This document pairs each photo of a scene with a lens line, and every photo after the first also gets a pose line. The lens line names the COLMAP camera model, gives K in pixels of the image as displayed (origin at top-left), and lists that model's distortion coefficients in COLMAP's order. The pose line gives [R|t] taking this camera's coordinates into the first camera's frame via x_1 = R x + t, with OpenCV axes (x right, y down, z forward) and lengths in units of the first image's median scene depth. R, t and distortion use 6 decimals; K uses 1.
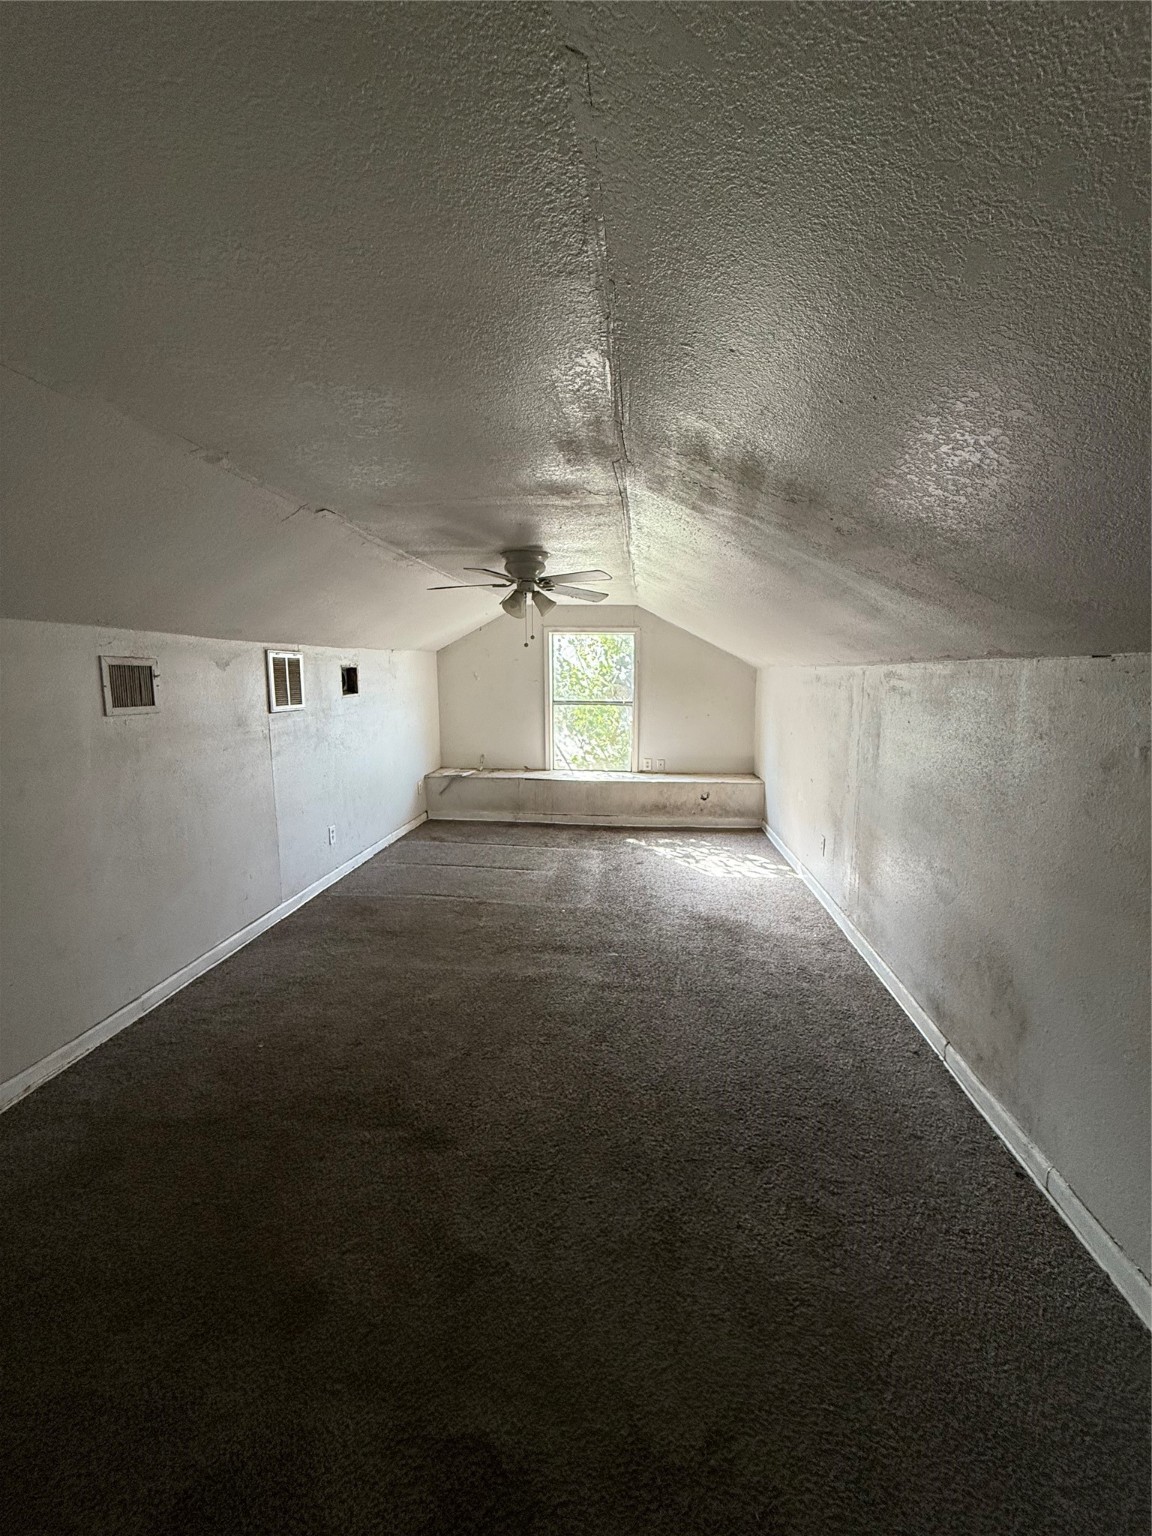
lens RADIAL K [[612.4, 0, 576.0], [0, 612.4, 768.0], [0, 0, 1]] dist [-0.001671, -0.000009]
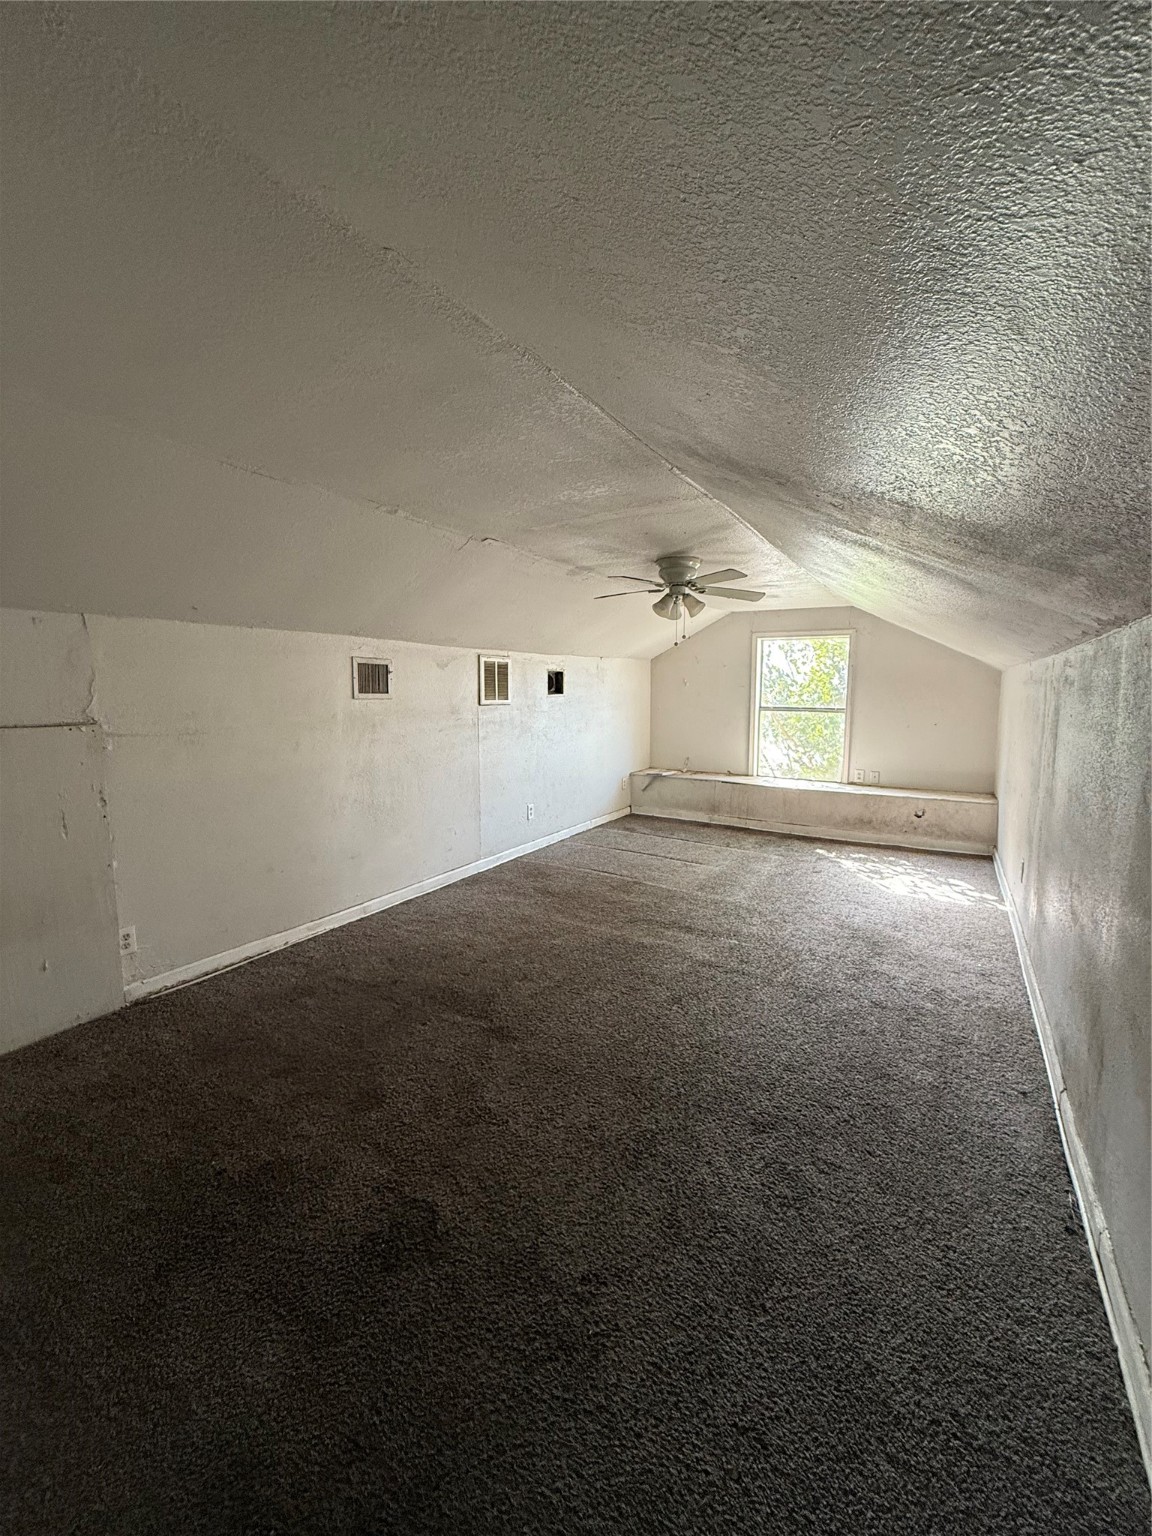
lens RADIAL K [[612.4, 0, 576.0], [0, 612.4, 768.0], [0, 0, 1]] dist [-0.001671, -0.000009]
pose [[0.902367, 0.055083, -0.427434, 0.201821], [-0.067455, 0.997626, -0.013843, 0.038746], [0.425657, 0.041324, 0.903941, -0.039865]]
